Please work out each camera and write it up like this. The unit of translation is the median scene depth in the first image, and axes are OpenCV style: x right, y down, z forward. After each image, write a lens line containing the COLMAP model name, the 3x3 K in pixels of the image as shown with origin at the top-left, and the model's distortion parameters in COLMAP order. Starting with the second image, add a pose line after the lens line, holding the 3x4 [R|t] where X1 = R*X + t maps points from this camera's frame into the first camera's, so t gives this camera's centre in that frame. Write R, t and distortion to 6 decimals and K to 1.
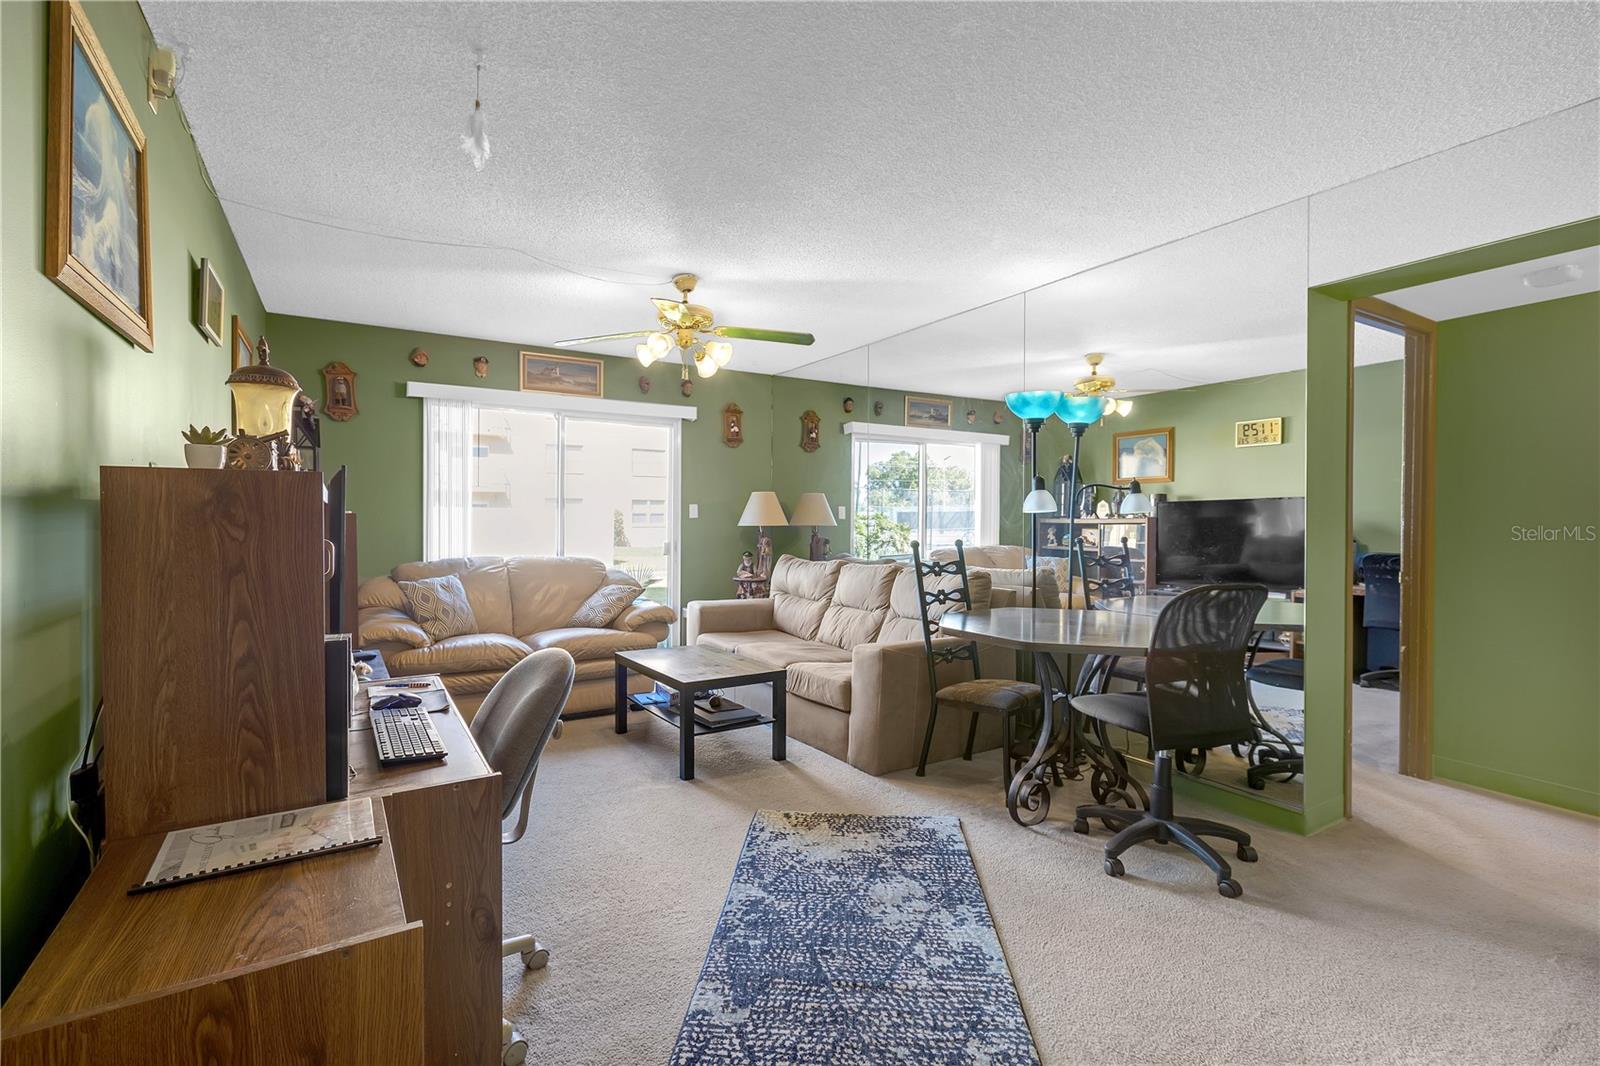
lens RADIAL K [[742.4, 0, 794.0], [0, 742.4, 522.1], [0, 0, 1]] dist [0.000522, 0.000196]
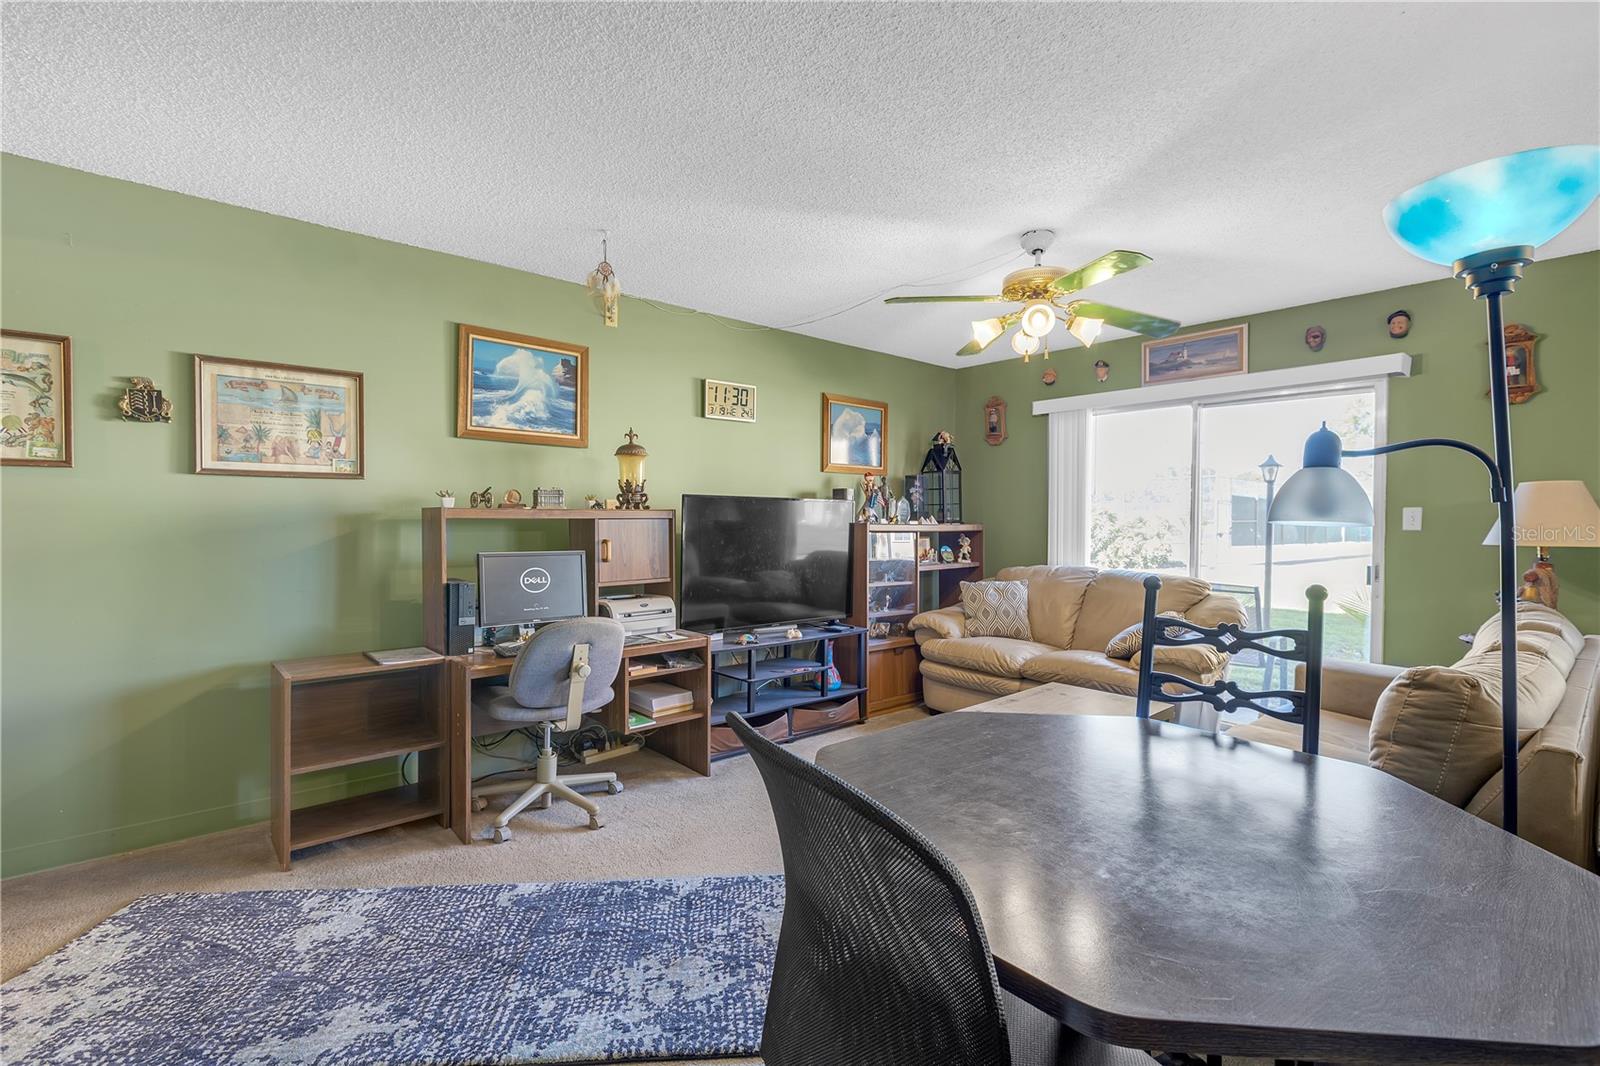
lens RADIAL K [[725.9, 0, 794.5], [0, 725.9, 516.8], [0, 0, 1]] dist [0.001295, 0.000535]
pose [[0.142471, -0.005212, -0.989785, 0.670216], [-0.010751, 0.999919, -0.006813, -0.012019], [0.989741, 0.011612, 0.142403, 0.685251]]
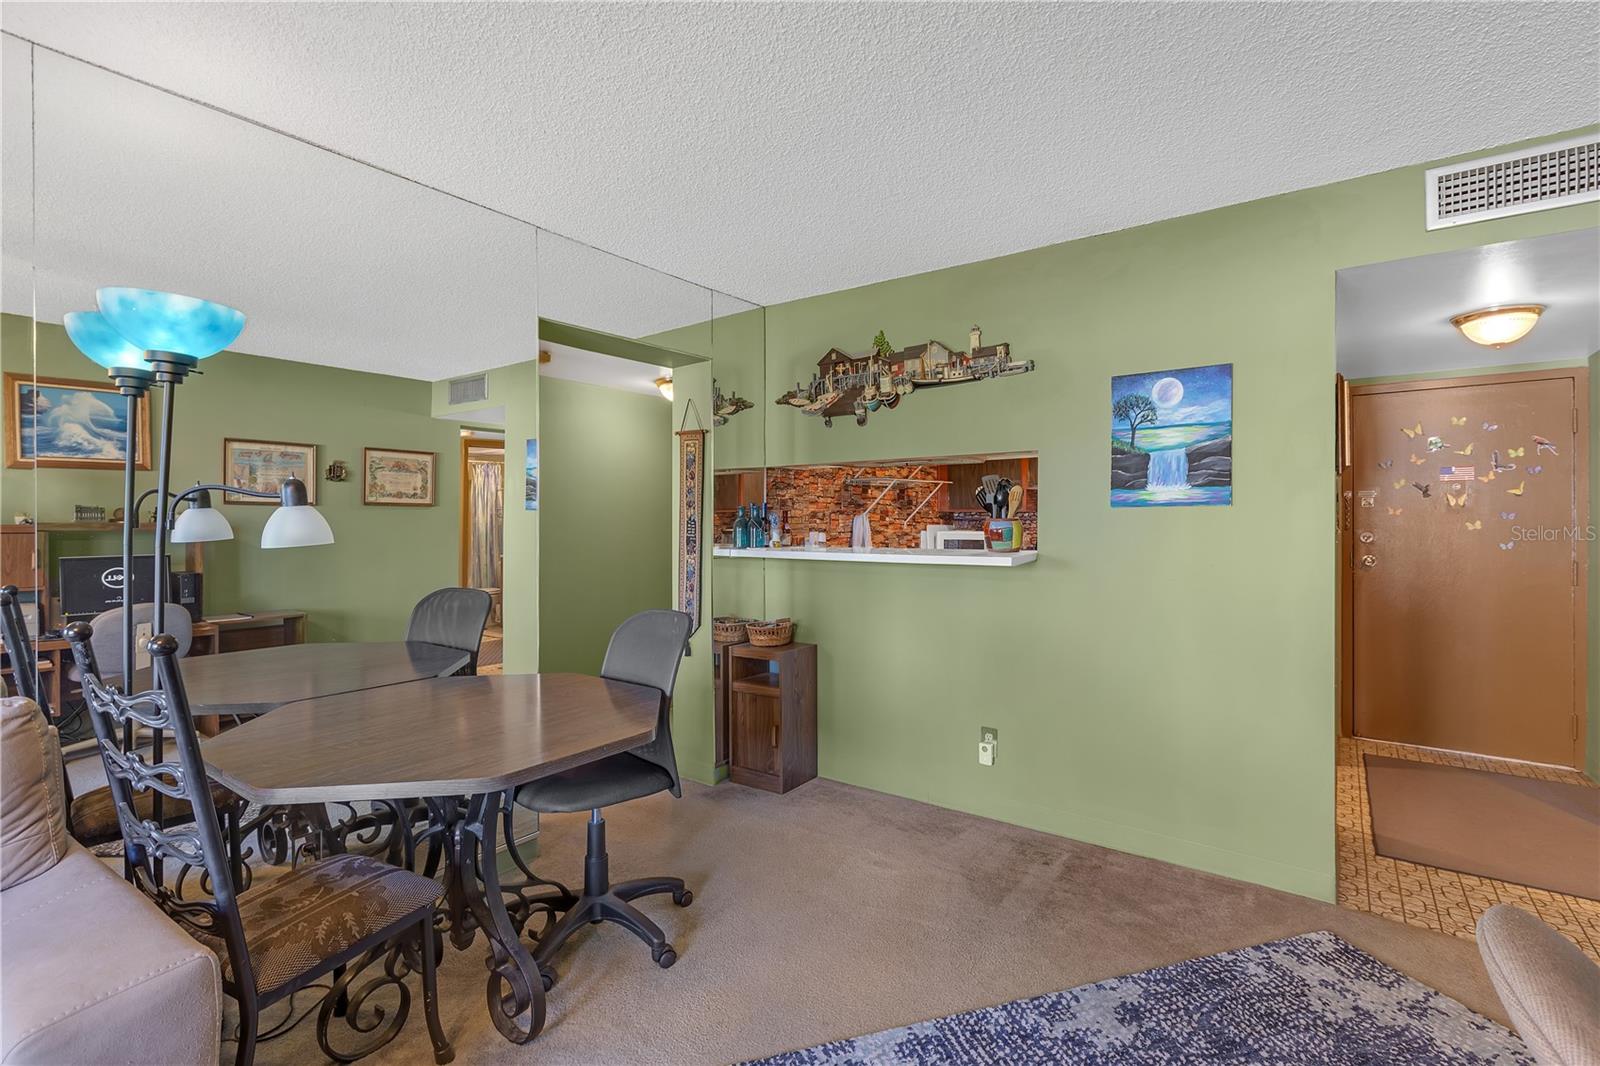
lens RADIAL K [[742.4, 0, 794.0], [0, 742.4, 522.1], [0, 0, 1]] dist [0.000522, 0.000196]
pose [[-0.384174, -0.008632, 0.923220, -0.310552], [0.002880, 0.999940, 0.010548, -0.036202], [-0.923256, 0.006711, -0.384126, 0.874200]]
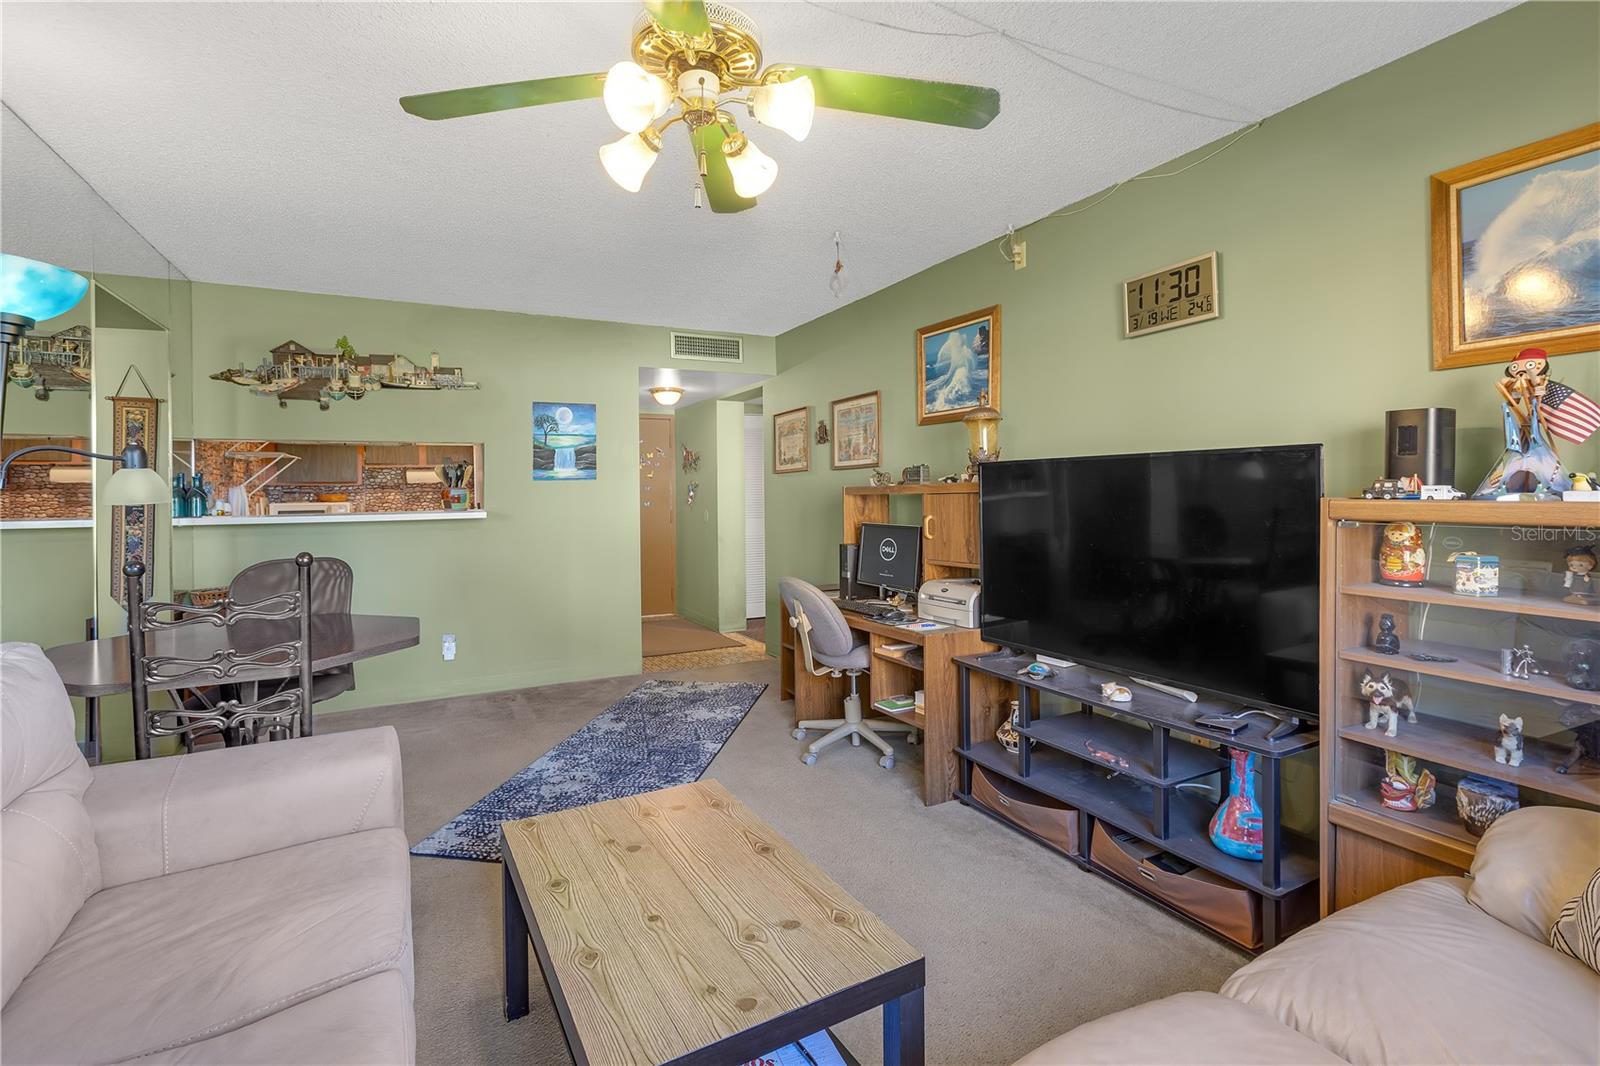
lens RADIAL K [[725.9, 0, 794.5], [0, 725.9, 516.8], [0, 0, 1]] dist [0.001295, 0.000535]
pose [[-0.997788, 0.006081, 0.066198, -0.251423], [0.008413, 0.999352, 0.035008, -0.018288], [-0.065942, 0.035488, -0.997192, 1.555974]]
